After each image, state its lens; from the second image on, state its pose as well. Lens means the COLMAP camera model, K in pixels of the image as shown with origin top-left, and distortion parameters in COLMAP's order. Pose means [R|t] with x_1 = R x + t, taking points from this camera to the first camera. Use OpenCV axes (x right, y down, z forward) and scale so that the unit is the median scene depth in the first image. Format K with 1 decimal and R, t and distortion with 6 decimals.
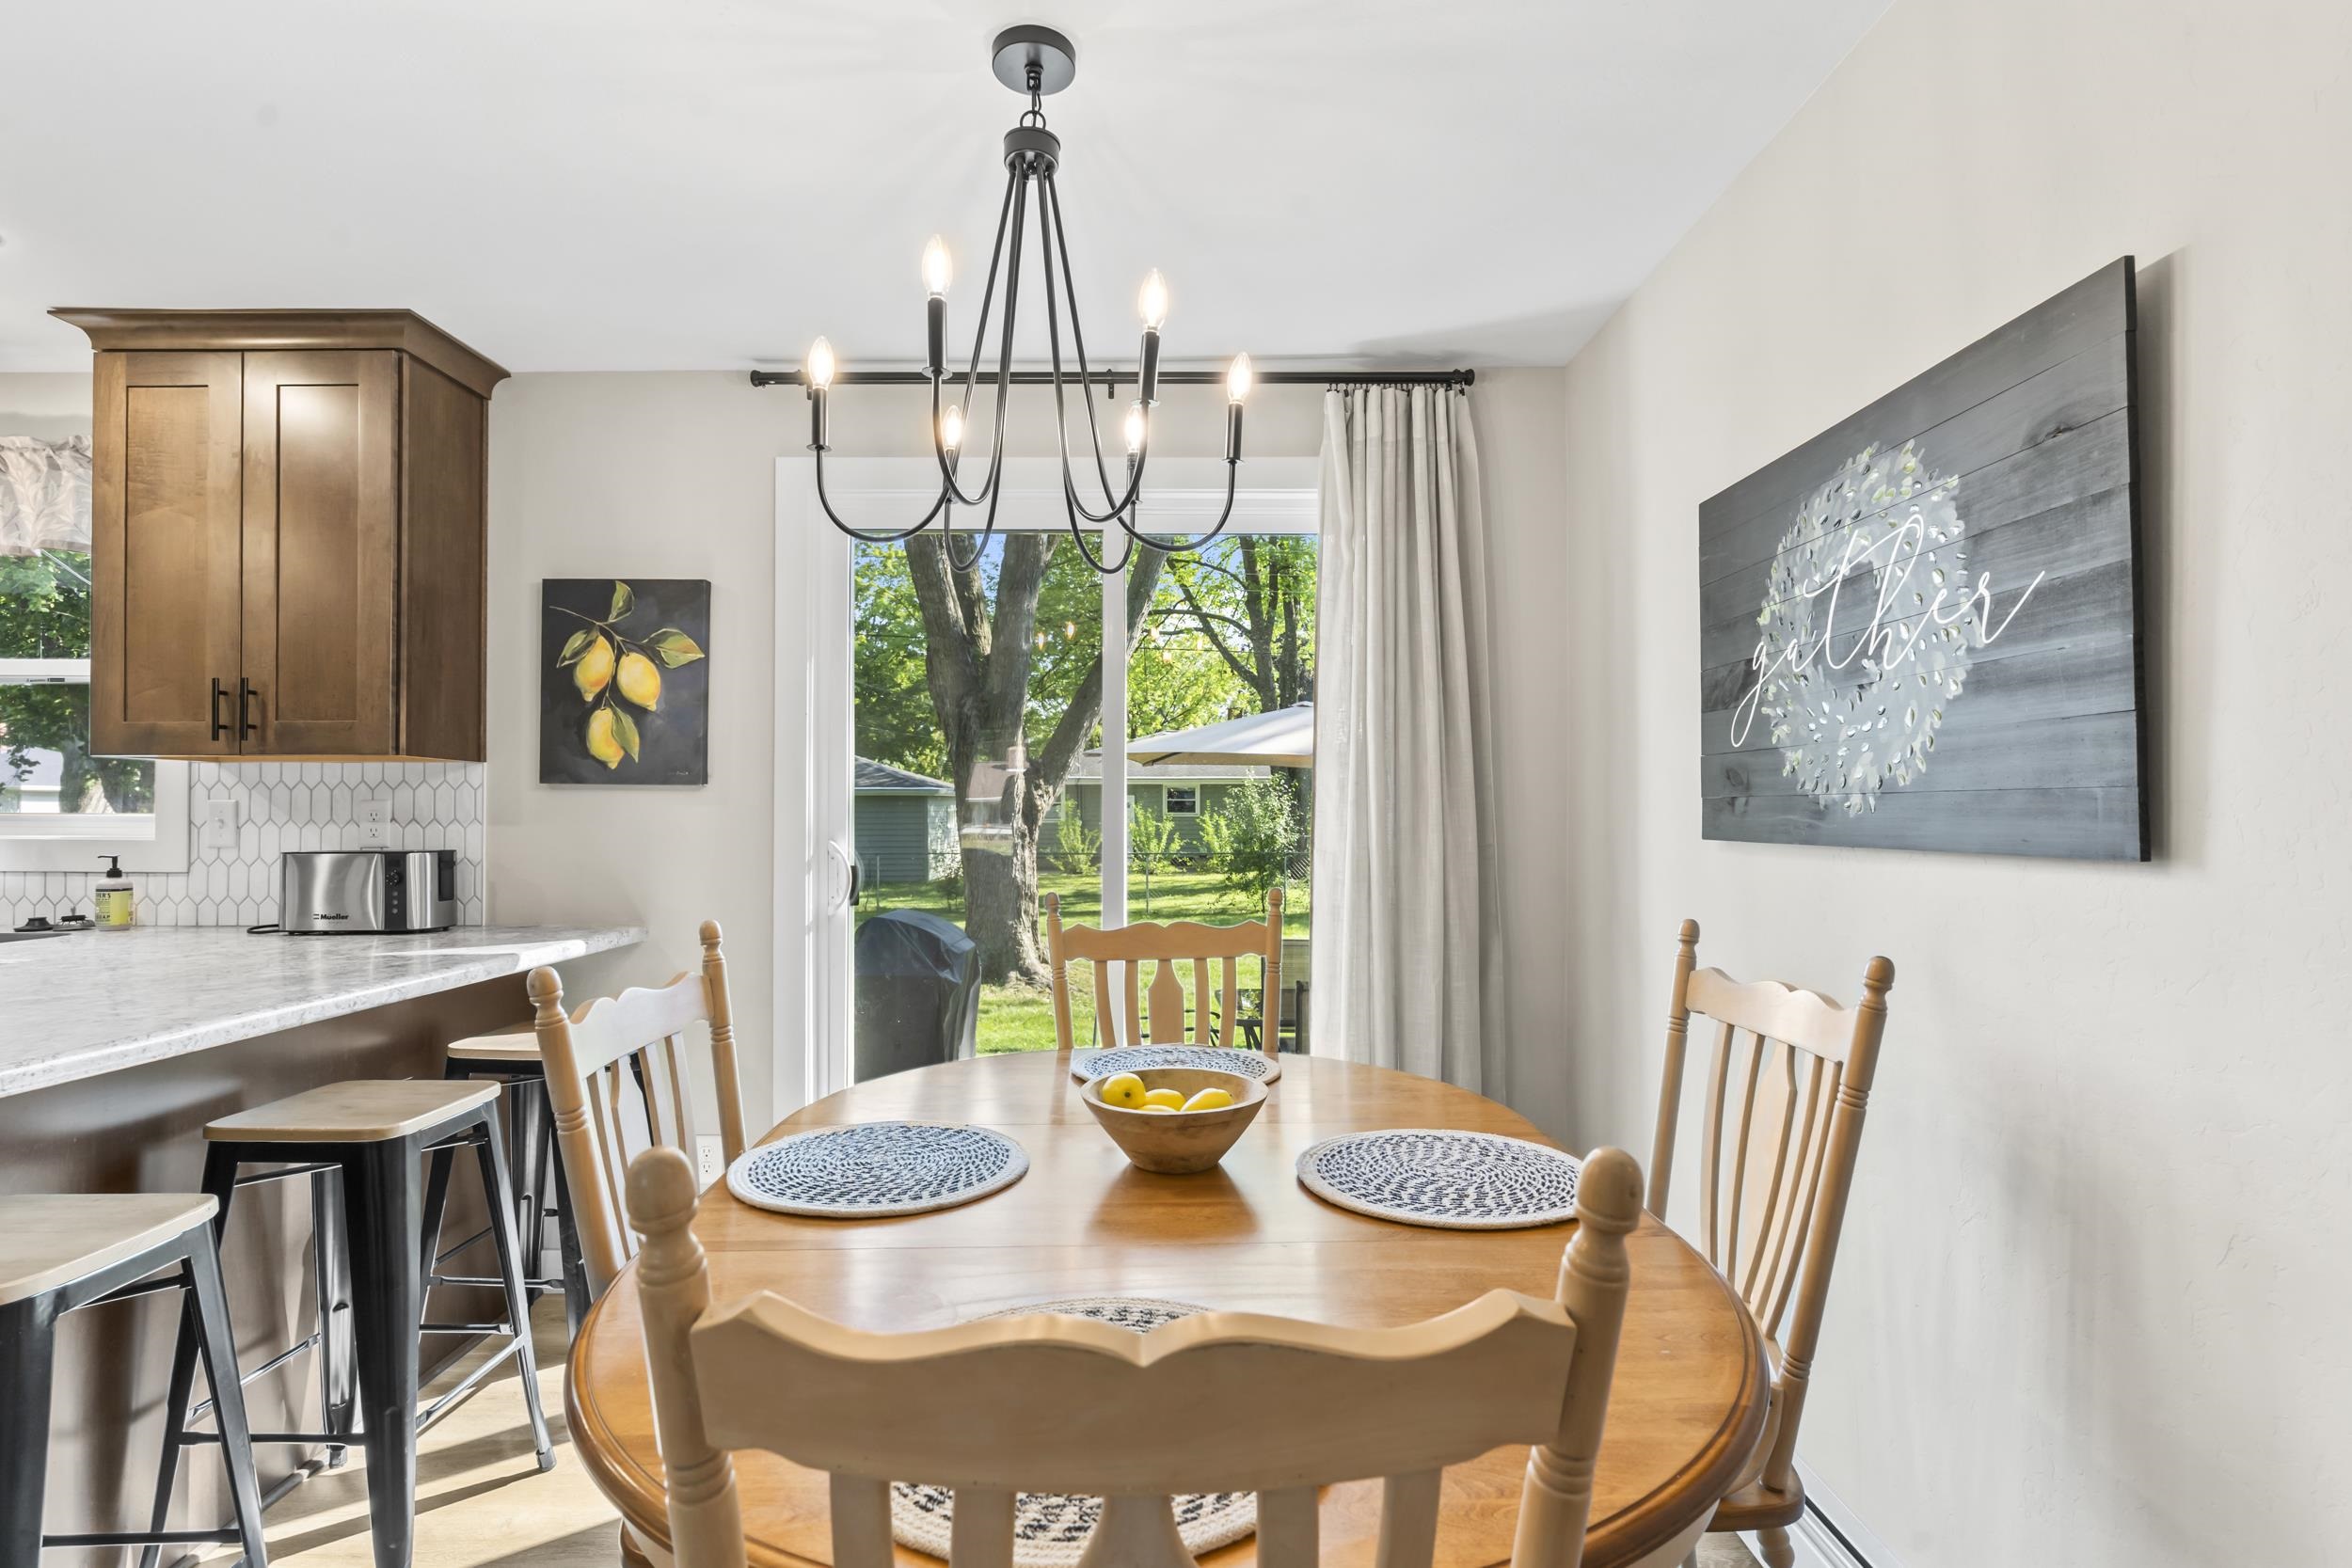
lens RADIAL K [[1118.3, 0, 1178.2], [0, 1118.3, 793.0], [0, 0, 1]] dist [0.001385, -0.000509]
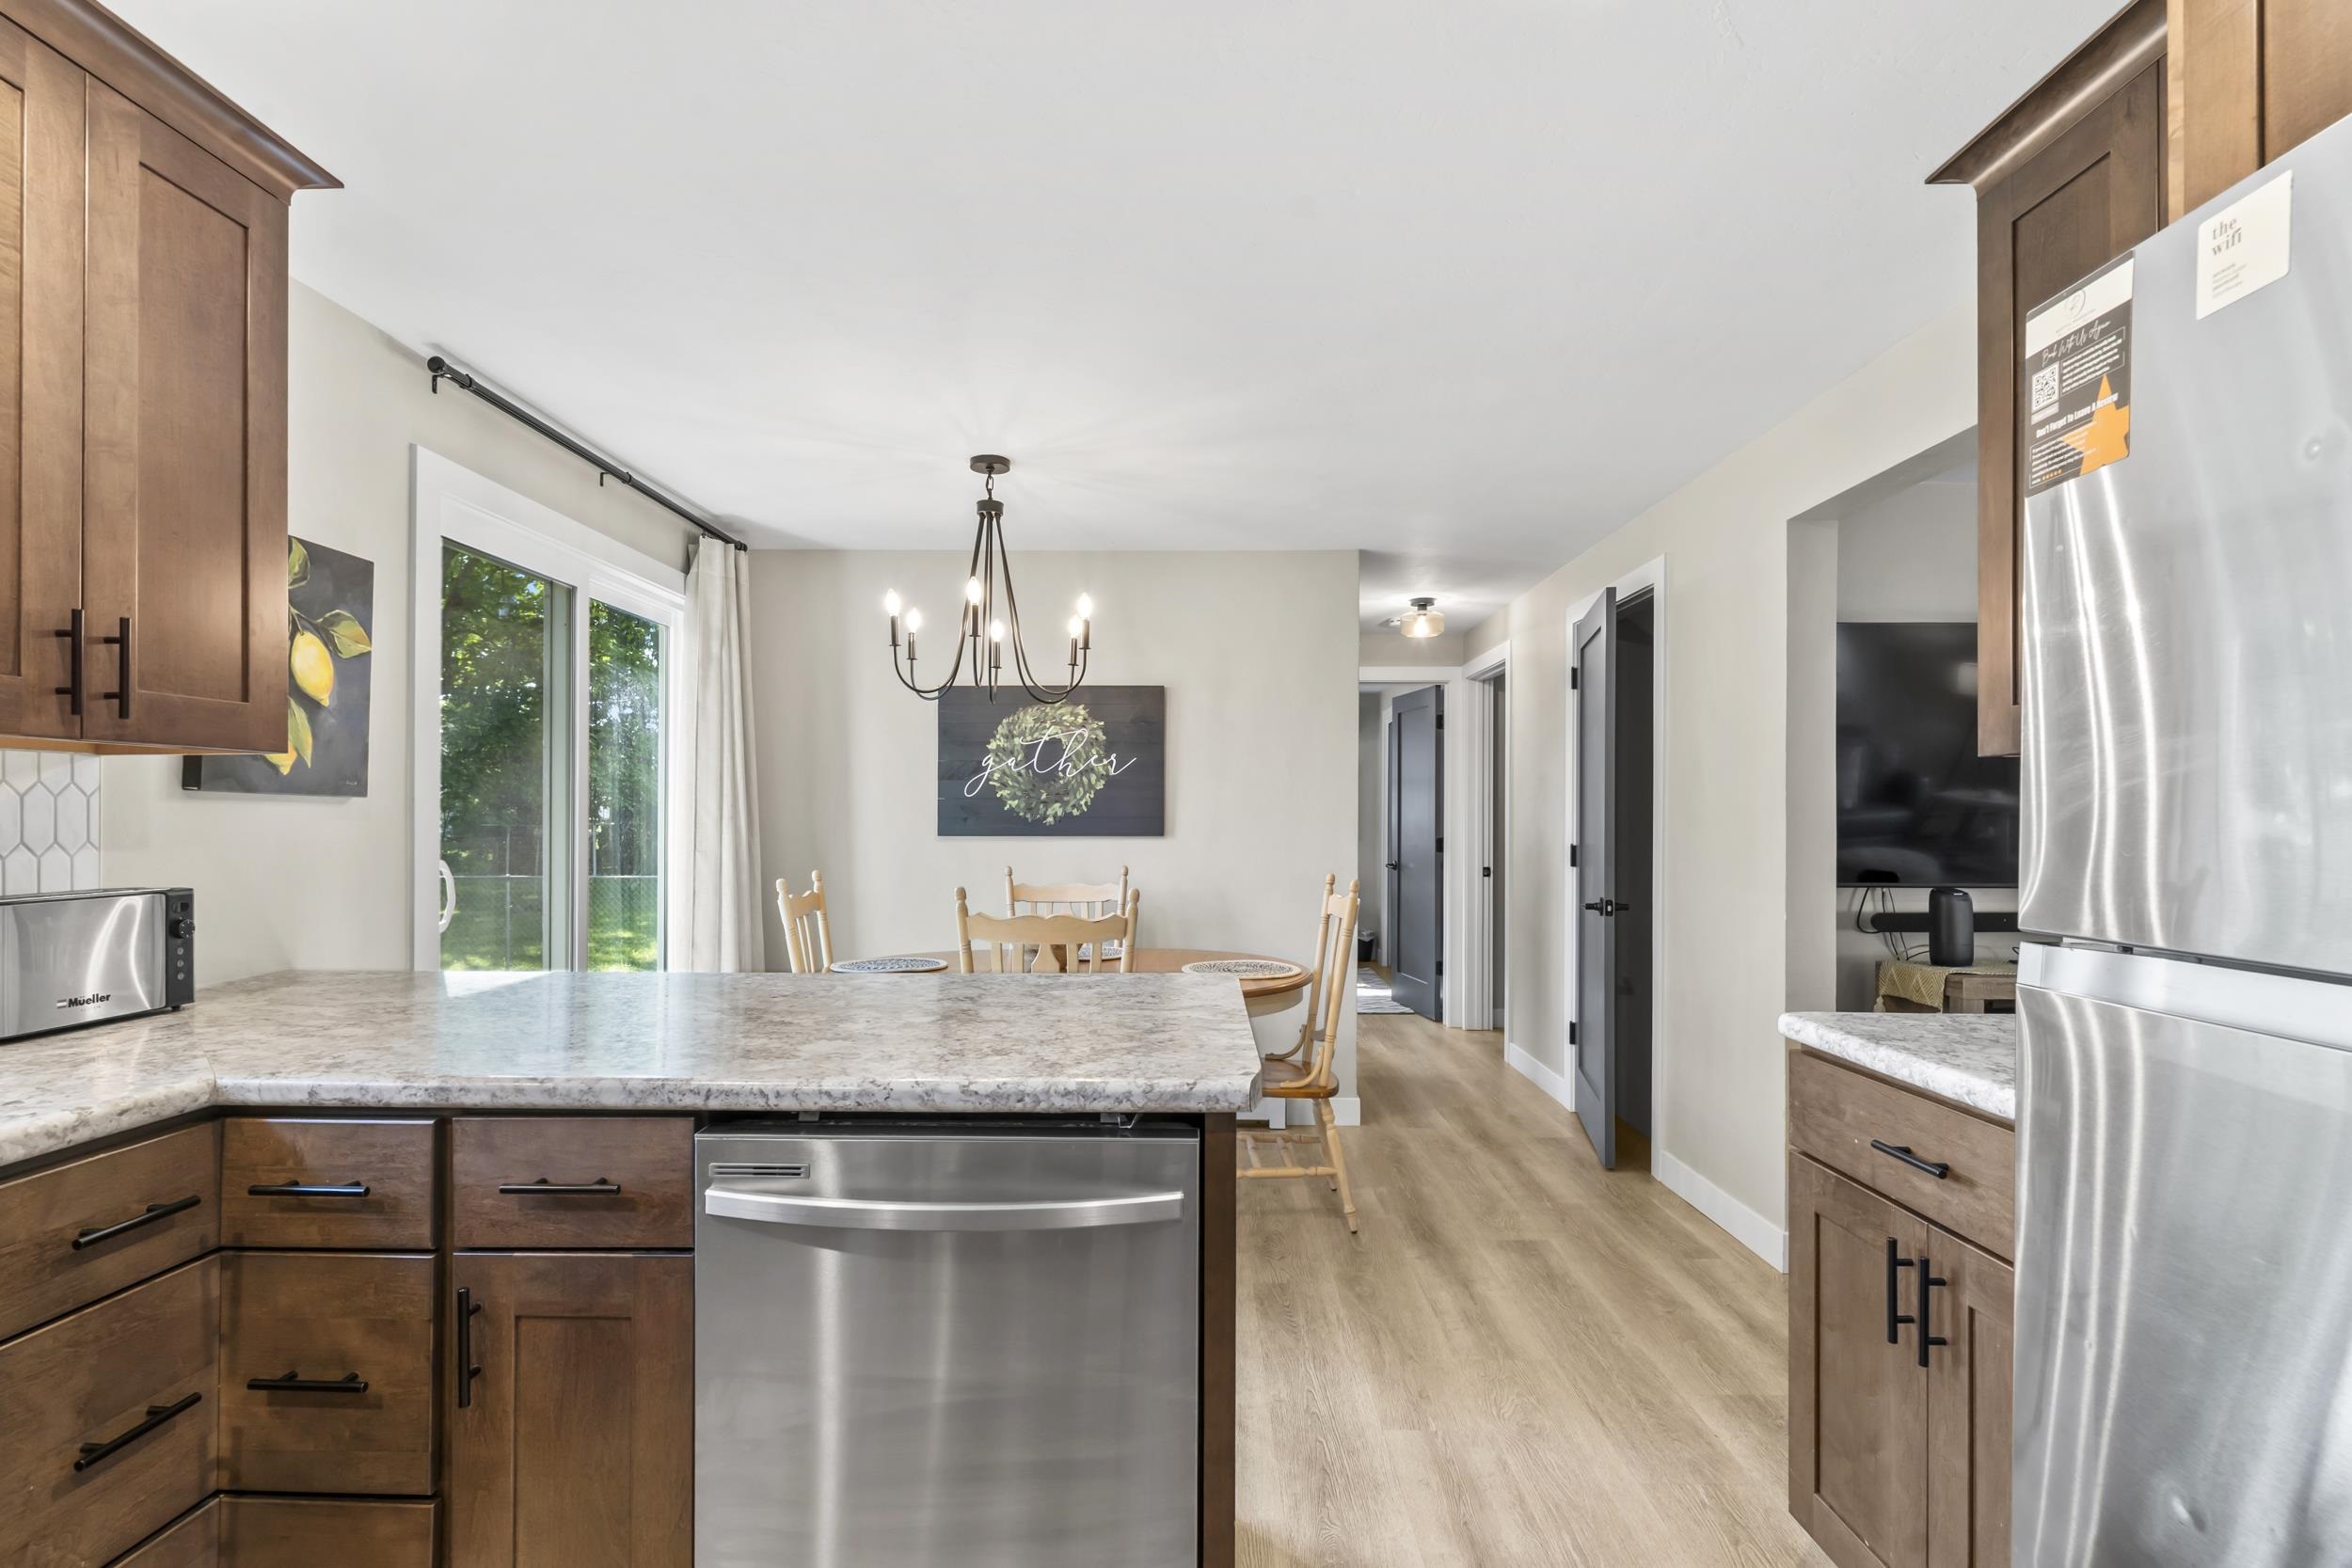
lens RADIAL K [[1118.3, 0, 1178.2], [0, 1118.3, 793.0], [0, 0, 1]] dist [0.001385, -0.000509]
pose [[0.022085, 0.024580, 0.999454, -1.280470], [-0.016624, 0.999569, -0.024216, 0.000199], [-0.999618, -0.016080, 0.022484, 0.351113]]
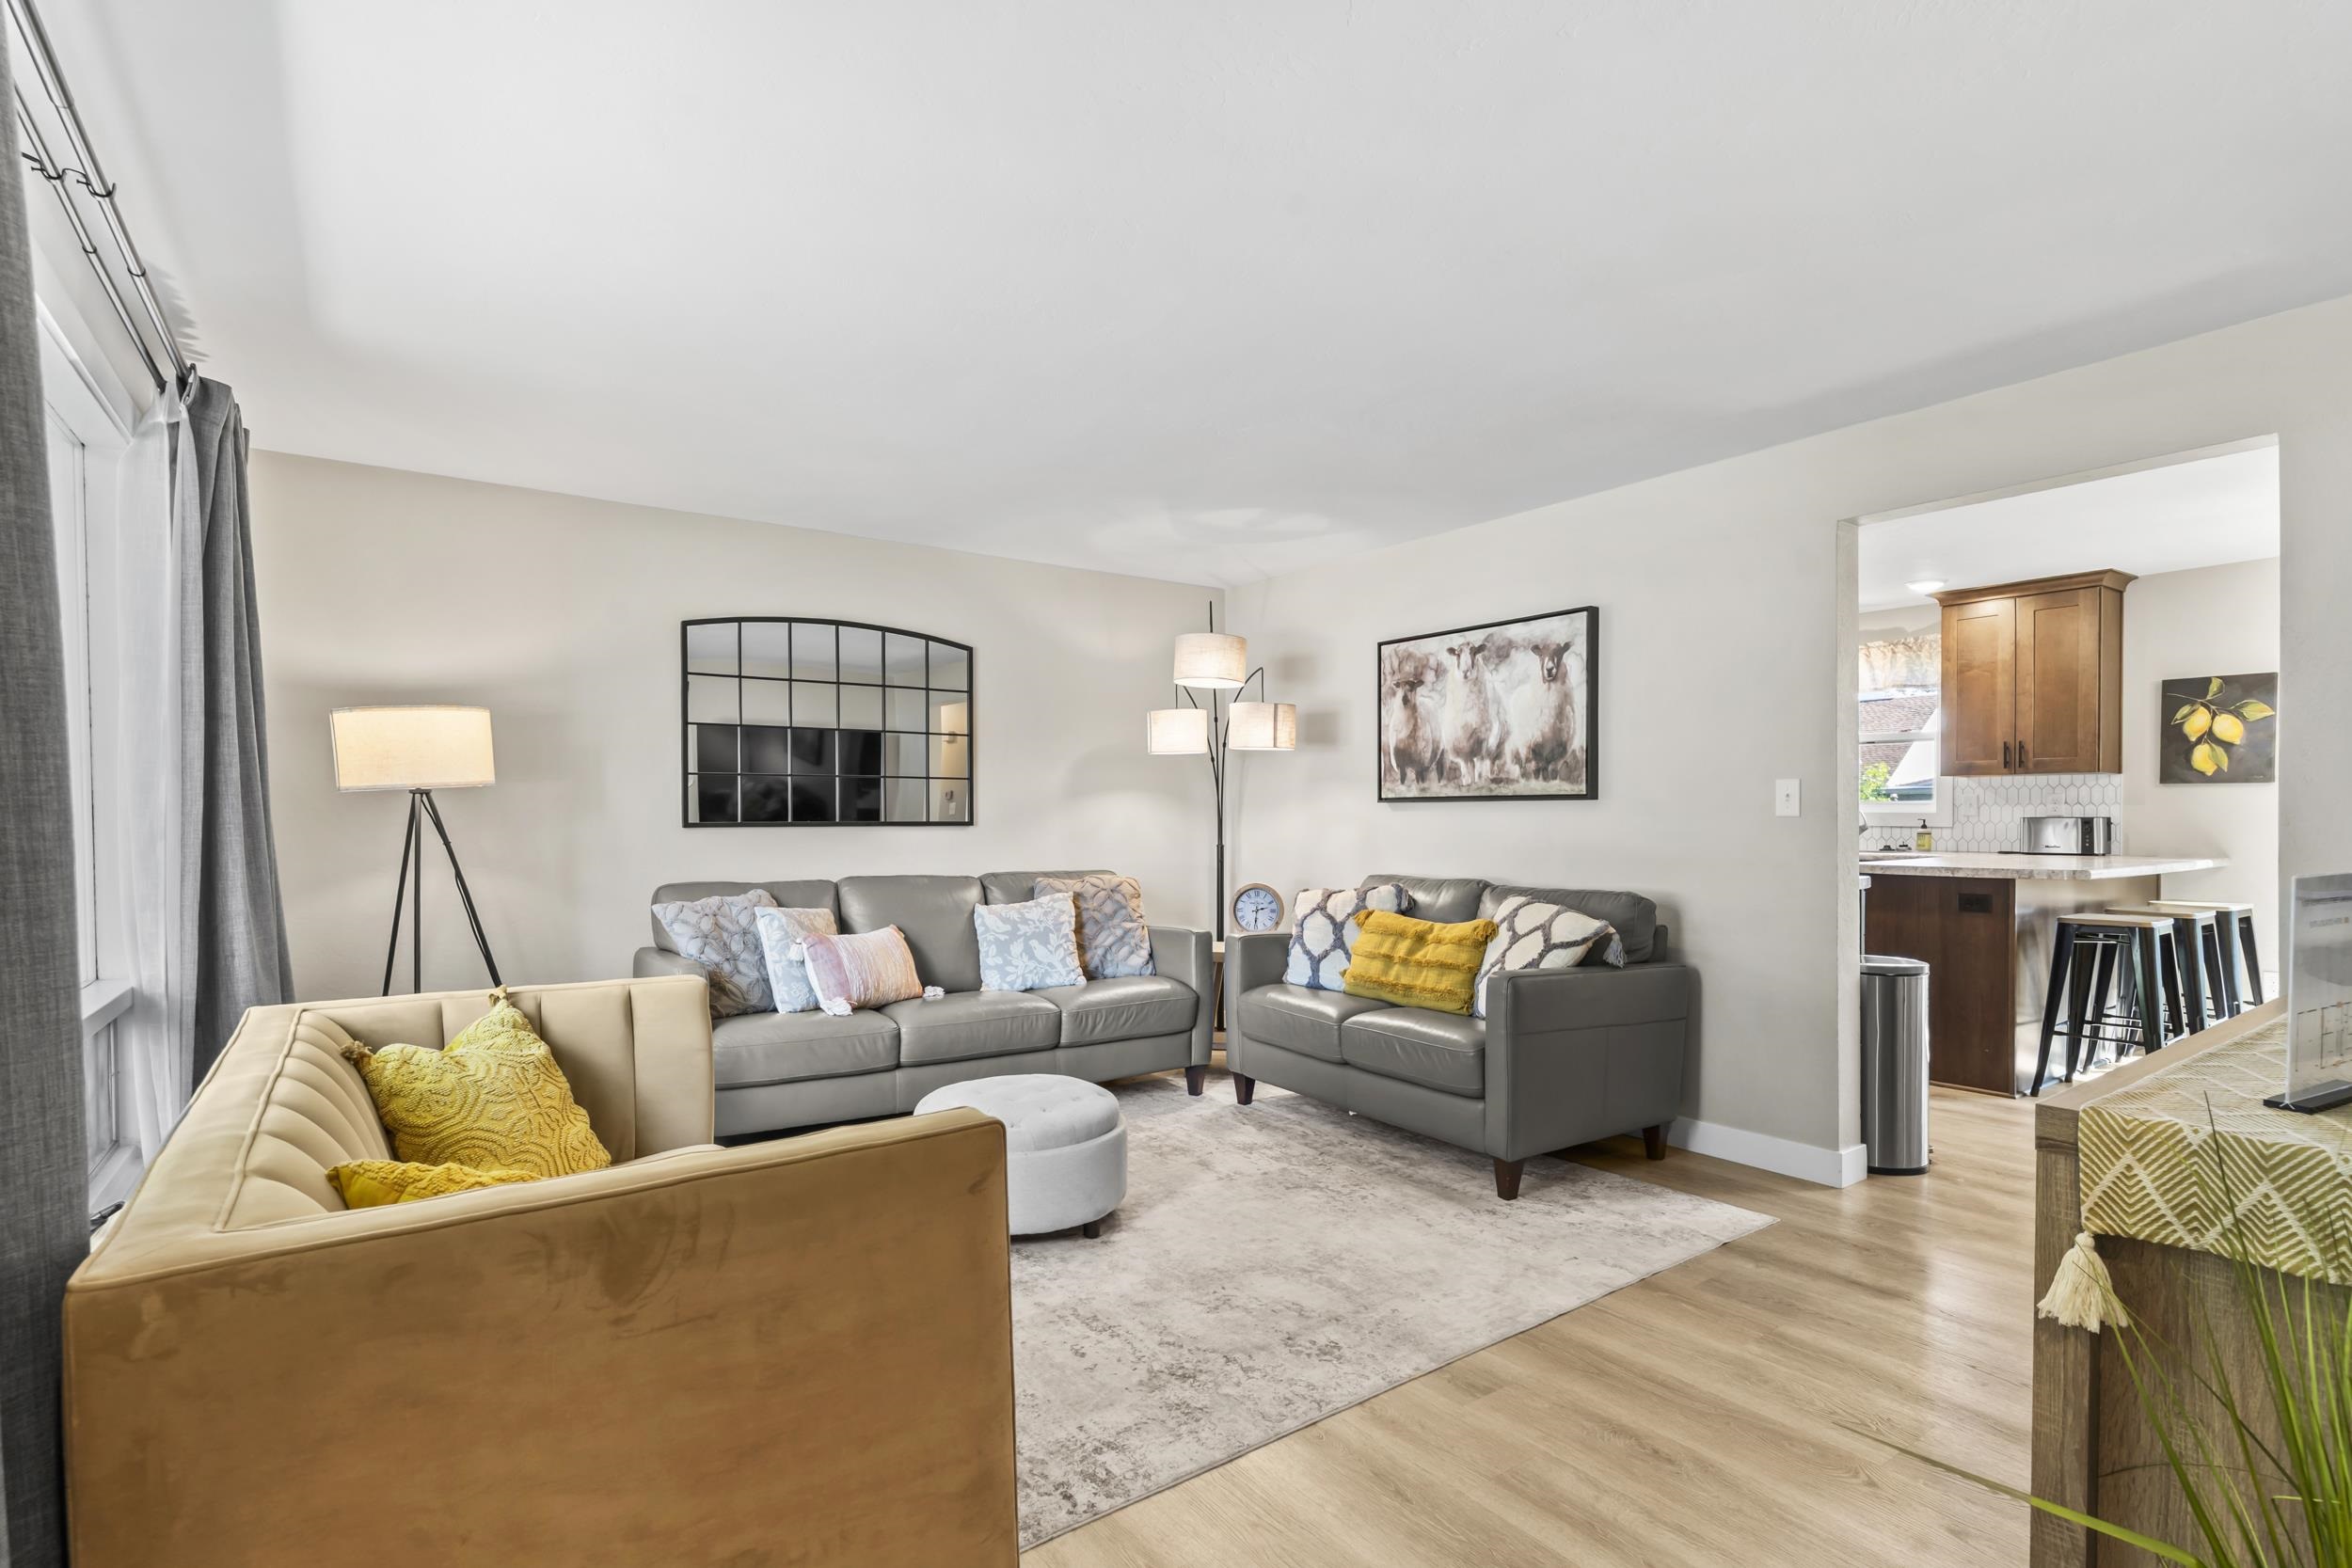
lens RADIAL K [[1117.4, 0, 1171.3], [0, 1117.4, 836.3], [0, 0, 1]] dist [0.001108, 0.000111]
pose [[0.568951, 0.015283, -0.822229, 0.066618], [0.011192, 0.999591, 0.026324, 0.013039], [0.822295, -0.024179, 0.568548, -1.582457]]
